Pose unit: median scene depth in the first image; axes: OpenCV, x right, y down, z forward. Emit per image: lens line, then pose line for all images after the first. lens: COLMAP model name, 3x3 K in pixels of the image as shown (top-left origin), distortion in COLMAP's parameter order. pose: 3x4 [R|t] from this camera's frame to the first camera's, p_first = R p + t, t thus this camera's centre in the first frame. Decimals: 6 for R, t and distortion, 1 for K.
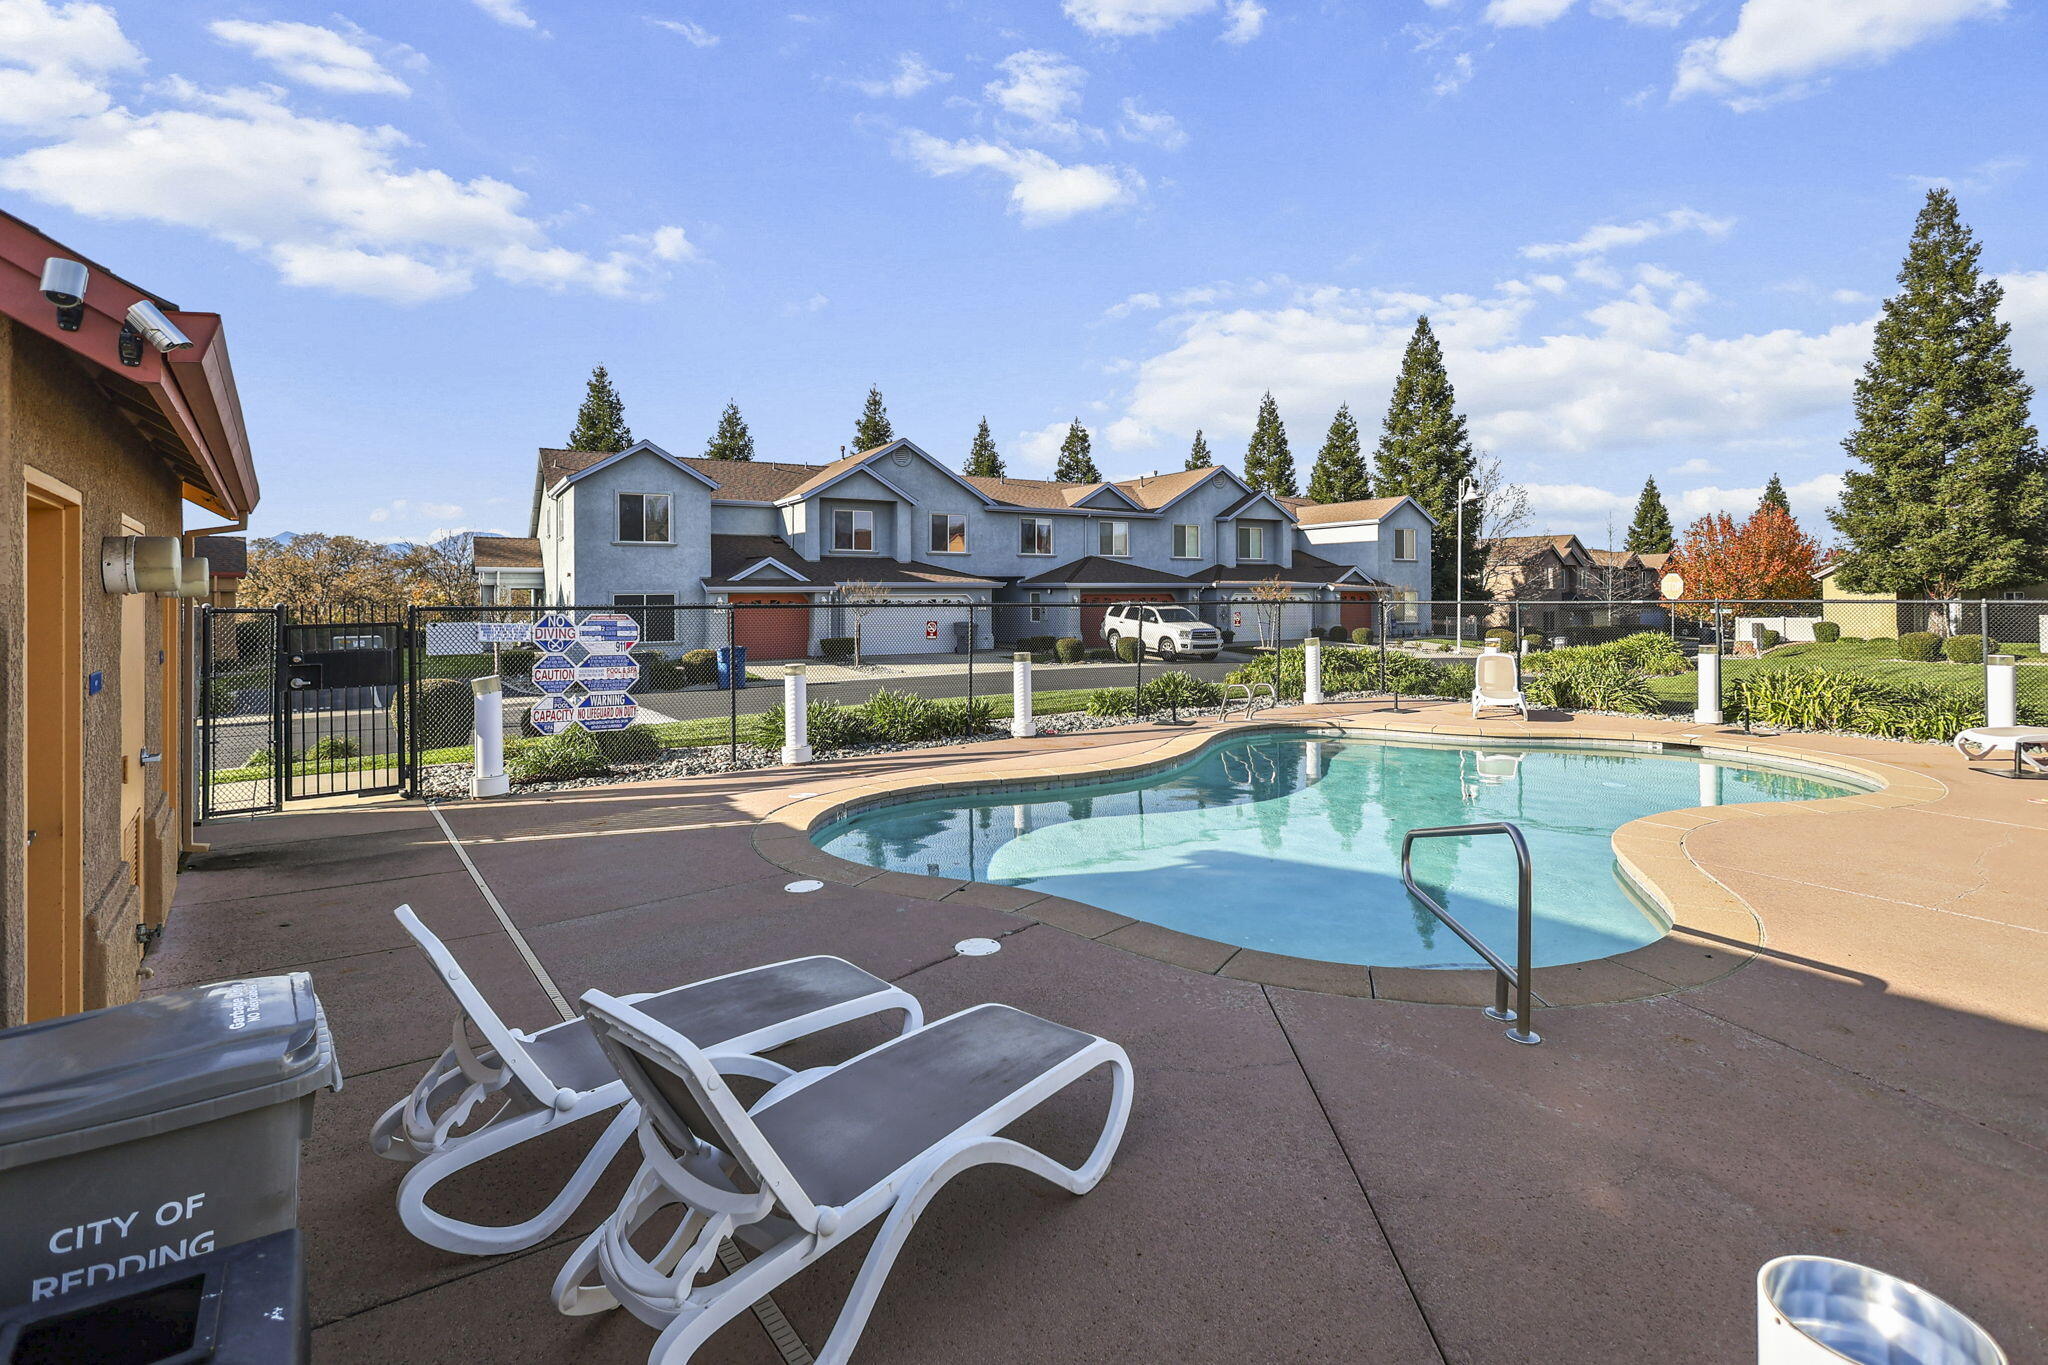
lens RADIAL K [[979.0, 0, 1030.5], [0, 979.0, 591.1], [0, 0, 1]] dist [0.002305, -0.000614]
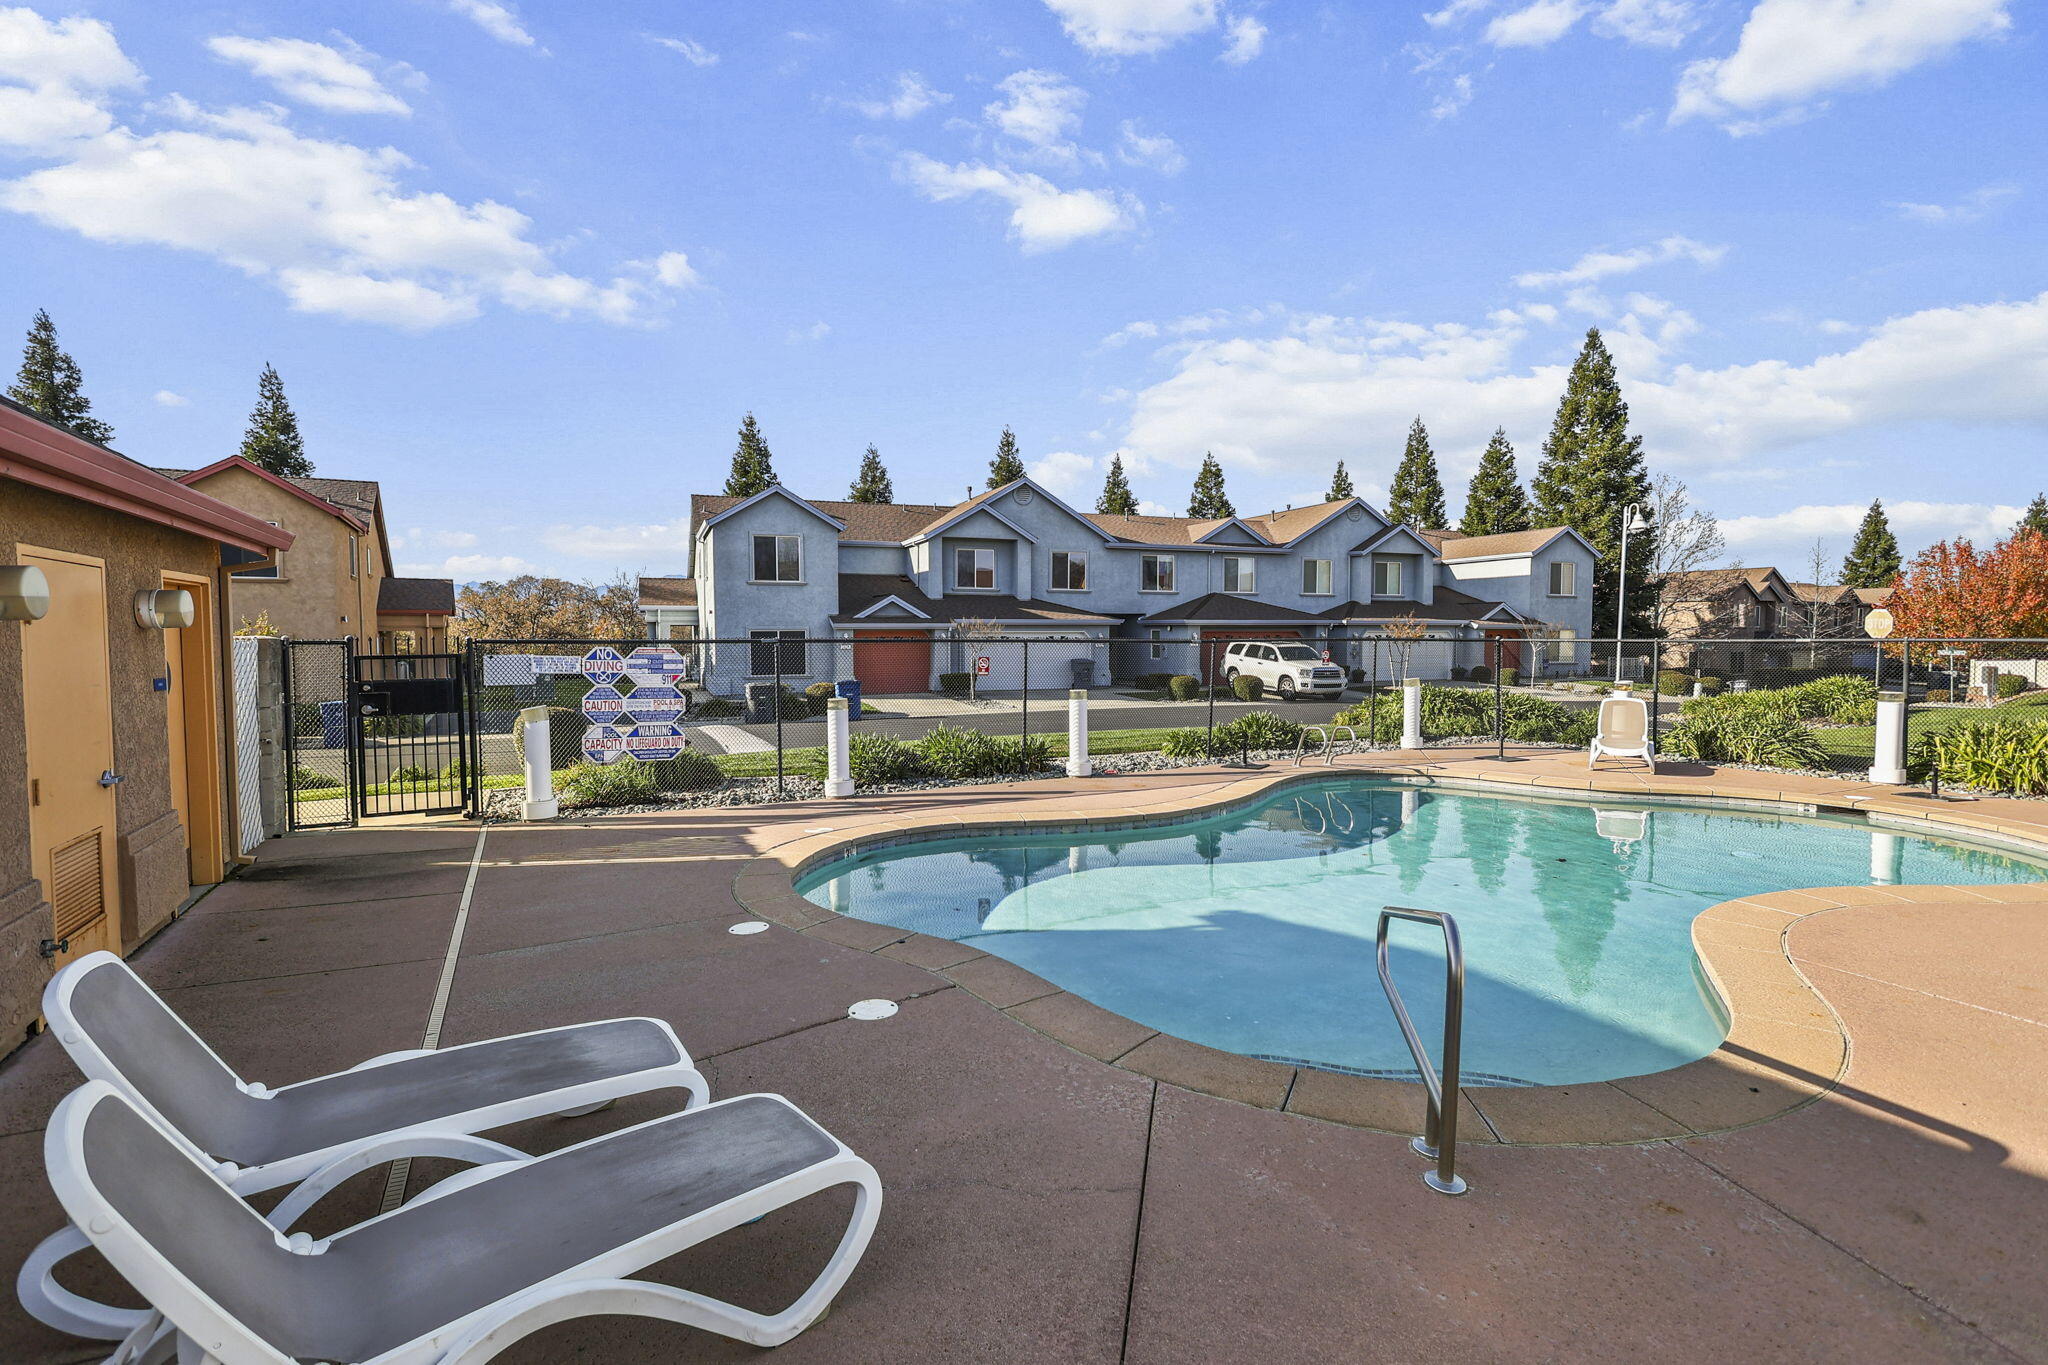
lens RADIAL K [[949.6, 0, 1012.0], [0, 949.6, 675.2], [0, 0, 1]] dist [0.001950, 0.000422]
pose [[0.984887, 0.010244, -0.172892, 0.031565], [-0.001776, 0.998794, 0.049061, 0.000703], [0.173186, -0.048012, 0.983718, 0.022105]]
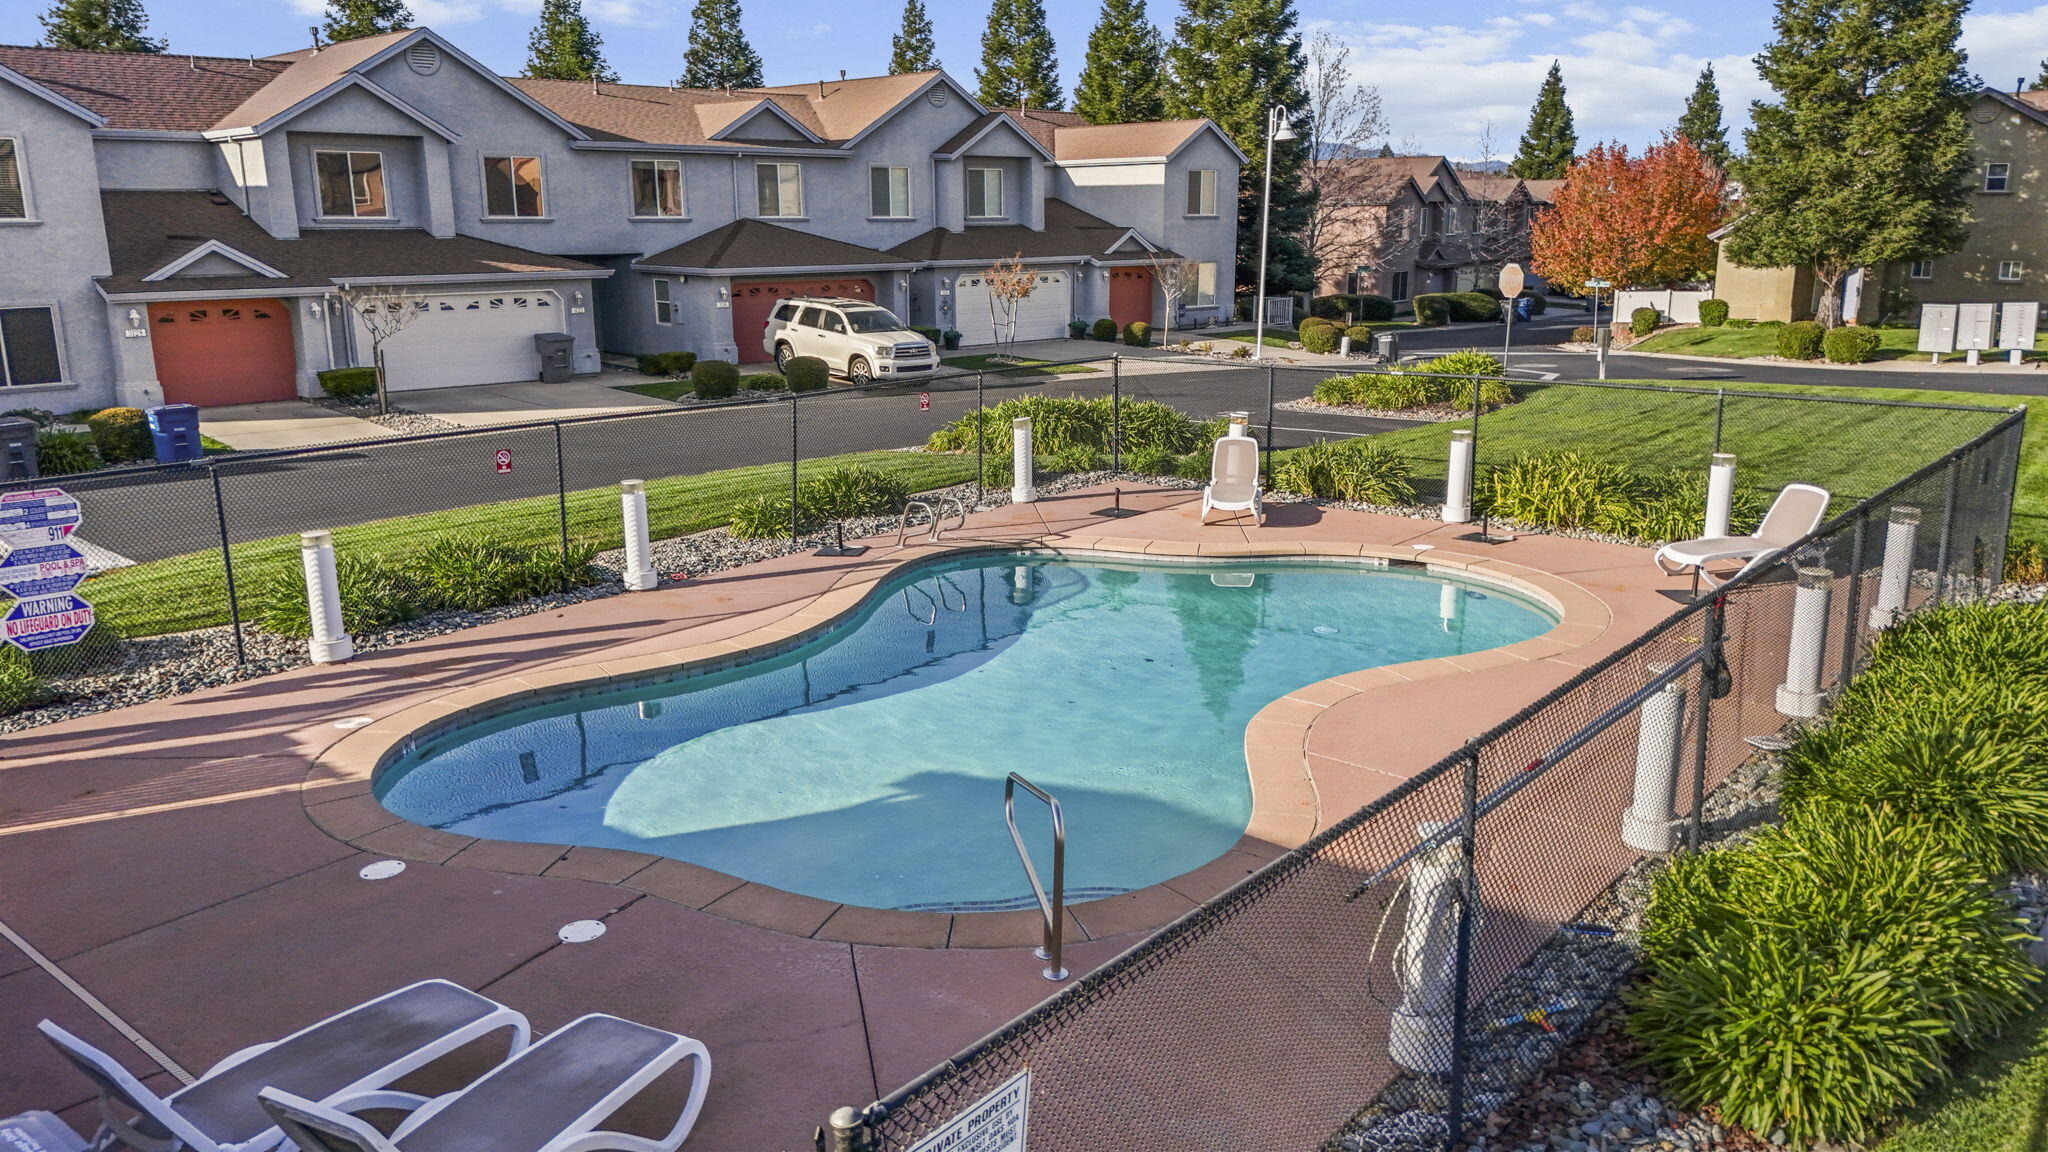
lens RADIAL K [[1500.5, 0, 1019.5], [0, 1500.5, 573.0], [0, 0, 1]] dist [0.079682, -0.081648]
pose [[0.974705, -0.056384, 0.216265, 0.009605], [0.003843, 0.971738, 0.236029, -0.050761], [-0.223462, -0.229227, 0.947375, -0.069628]]
